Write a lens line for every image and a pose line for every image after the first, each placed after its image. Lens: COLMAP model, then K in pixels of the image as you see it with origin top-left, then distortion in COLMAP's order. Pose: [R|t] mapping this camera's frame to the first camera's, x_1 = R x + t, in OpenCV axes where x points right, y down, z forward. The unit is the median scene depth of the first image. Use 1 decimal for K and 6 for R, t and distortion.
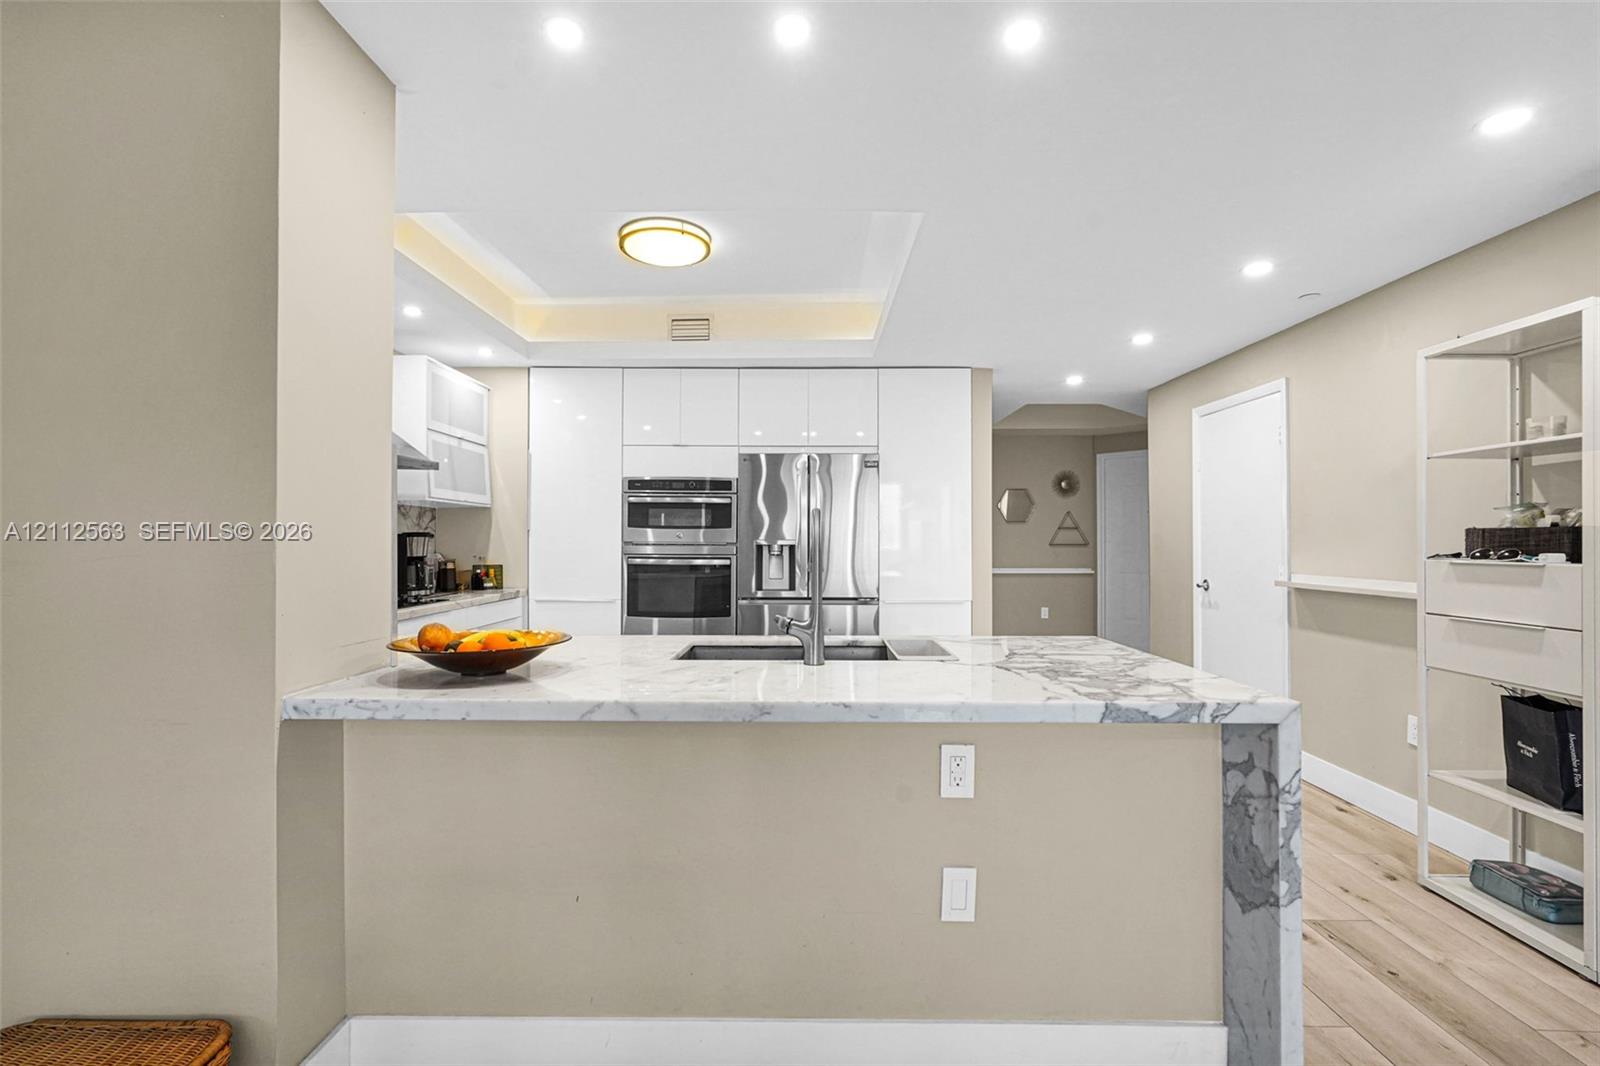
lens RADIAL K [[721.6, 0, 802.7], [0, 721.6, 537.6], [0, 0, 1]] dist [-0.018725, 0.008439]
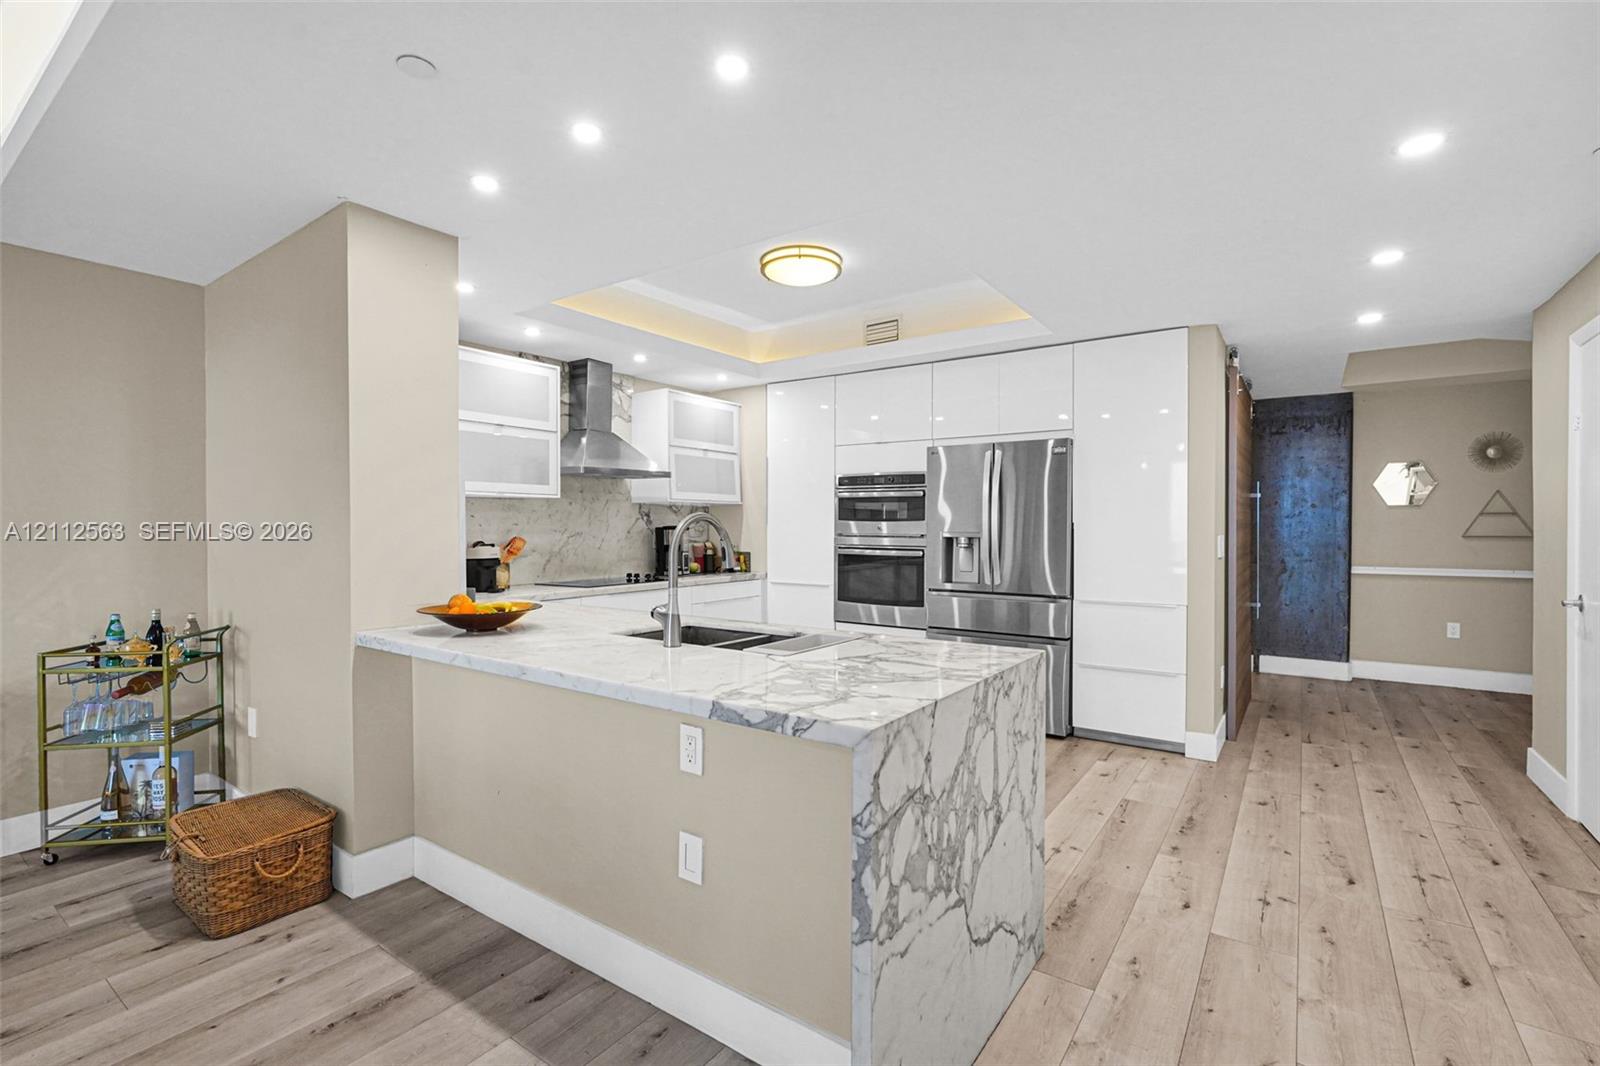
lens RADIAL K [[721.6, 0, 804.0], [0, 721.6, 536.6], [0, 0, 1]] dist [-0.018725, 0.008439]
pose [[0.824300, 0.006727, -0.566113, 0.344306], [0.004312, 0.999826, 0.018159, -0.009656], [0.566137, -0.017409, 0.824127, 0.060644]]
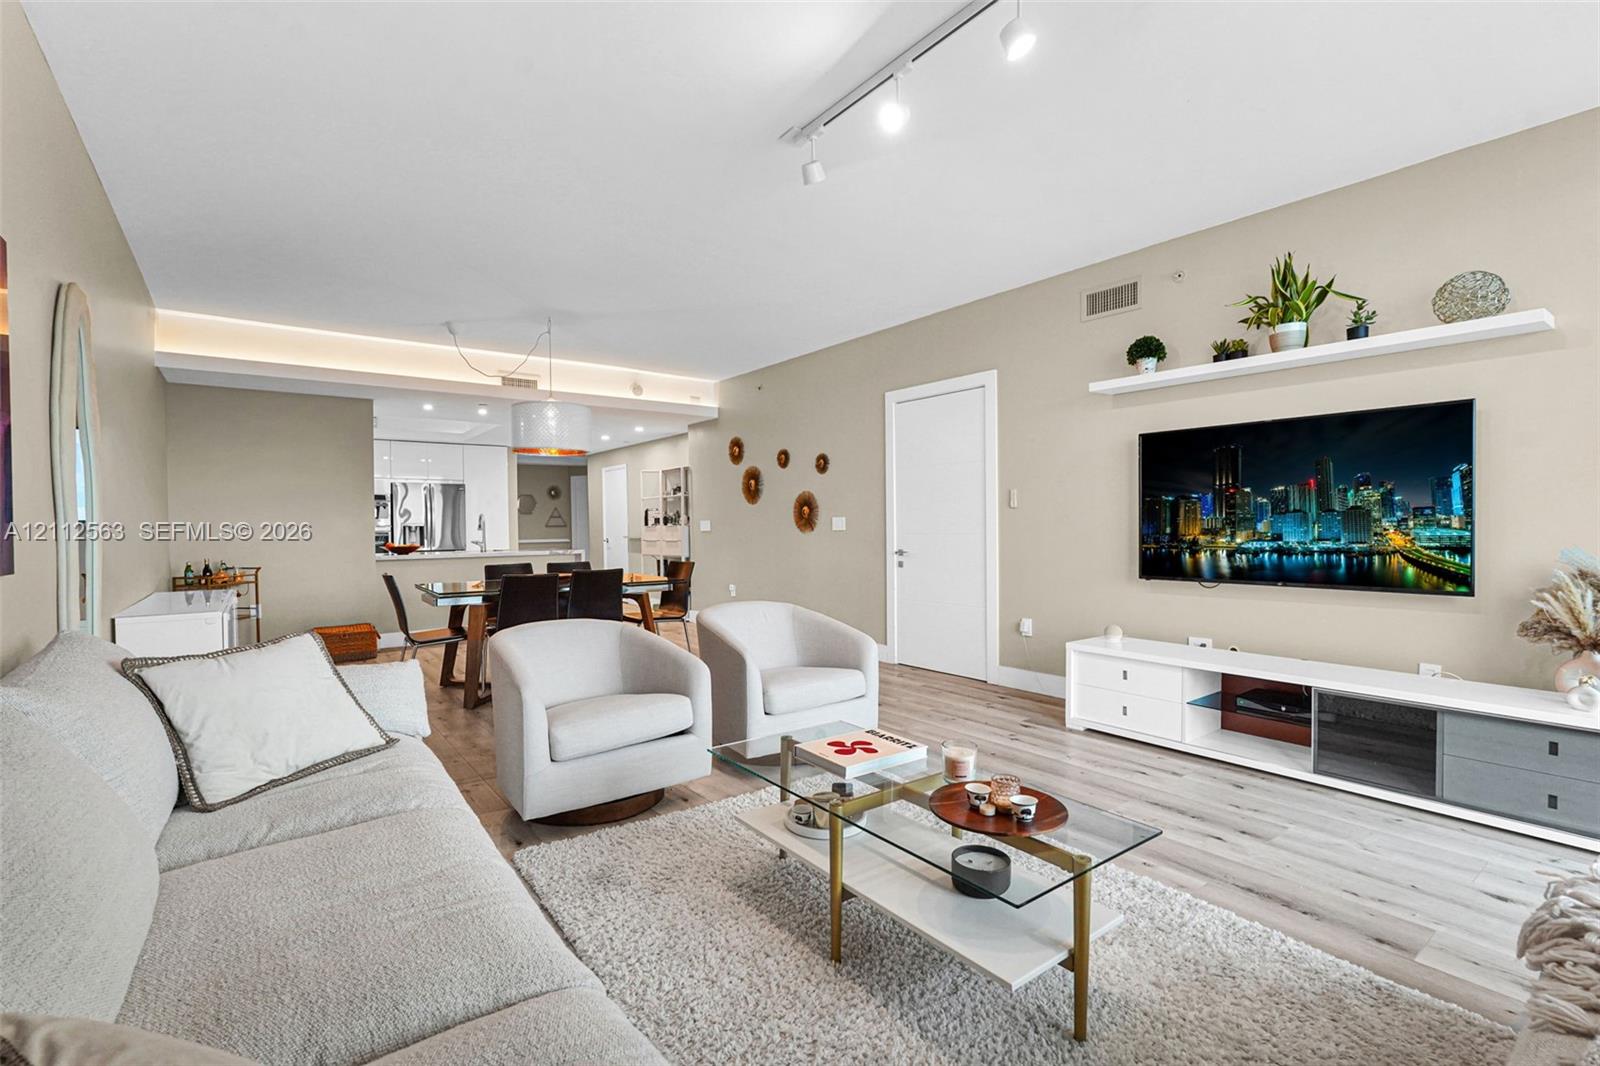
lens RADIAL K [[721.6, 0, 800.6], [0, 721.6, 548.5], [0, 0, 1]] dist [-0.018725, 0.008439]
pose [[0.786578, -0.031447, 0.616689, -0.445312], [0.011739, 0.999283, 0.035984, 0.010841], [-0.617379, -0.021065, 0.786384, -1.353003]]
